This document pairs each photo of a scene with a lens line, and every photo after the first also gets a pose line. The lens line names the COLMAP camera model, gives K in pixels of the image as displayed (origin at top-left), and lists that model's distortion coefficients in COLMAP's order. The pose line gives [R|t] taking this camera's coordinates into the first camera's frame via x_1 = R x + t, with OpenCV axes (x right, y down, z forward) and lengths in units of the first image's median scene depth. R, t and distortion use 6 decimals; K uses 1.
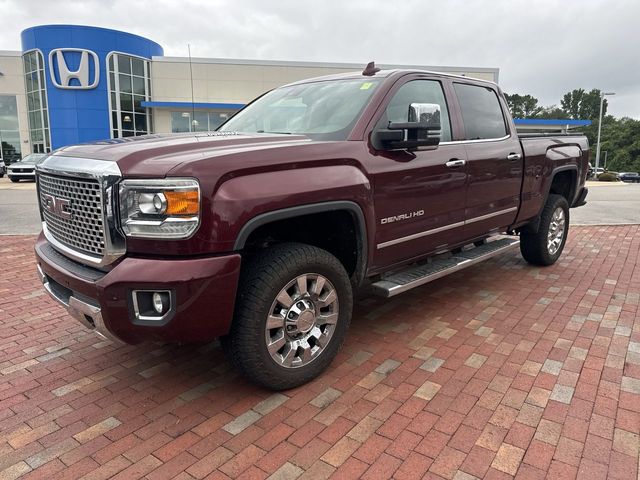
lens RADIAL K [[450.3, 0, 319.7], [0, 450.3, 237.9], [0, 0, 1]] dist [0.042526, -0.052145]
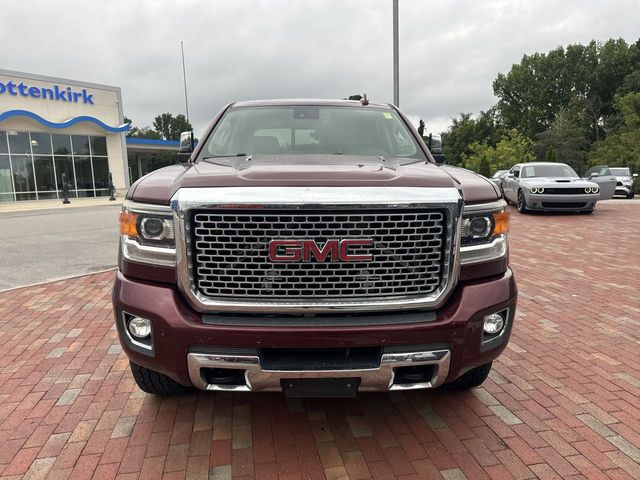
lens RADIAL K [[450.3, 0, 324.3], [0, 450.3, 244.3], [0, 0, 1]] dist [0.042526, -0.052145]
pose [[0.663727, -0.131274, 0.736365, -0.089299], [0.150697, 0.987760, 0.040260, -0.008669], [-0.732637, 0.084247, 0.675385, 0.038965]]
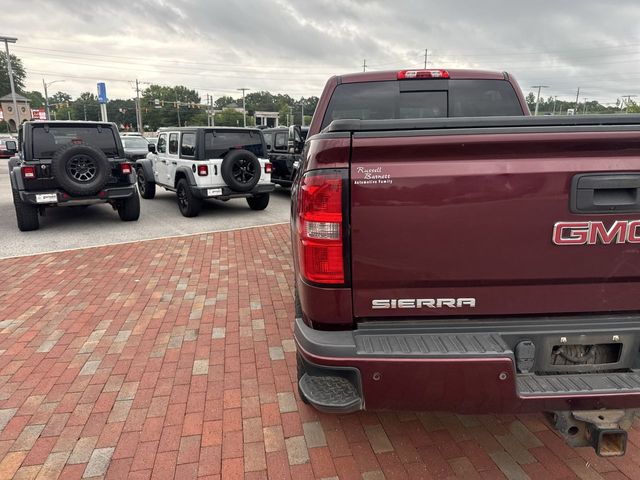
lens RADIAL K [[450.3, 0, 320.0], [0, 450.3, 242.9], [0, 0, 1]] dist [0.042526, -0.052145]
pose [[-0.671719, 0.173988, -0.720084, 0.143347], [-0.131431, 0.928618, 0.346978, -0.047106], [0.729054, 0.327713, -0.600903, 0.216562]]
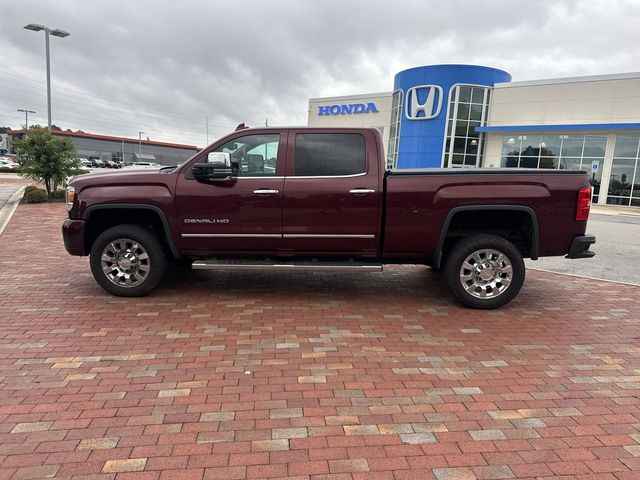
lens RADIAL K [[450.3, 0, 318.5], [0, 450.3, 238.1], [0, 0, 1]] dist [0.042526, -0.052145]
pose [[0.690152, 0.132805, -0.711374, 0.157764], [-0.164117, 0.986127, 0.024877, -0.009056], [0.704809, 0.099580, 0.702374, 0.016015]]
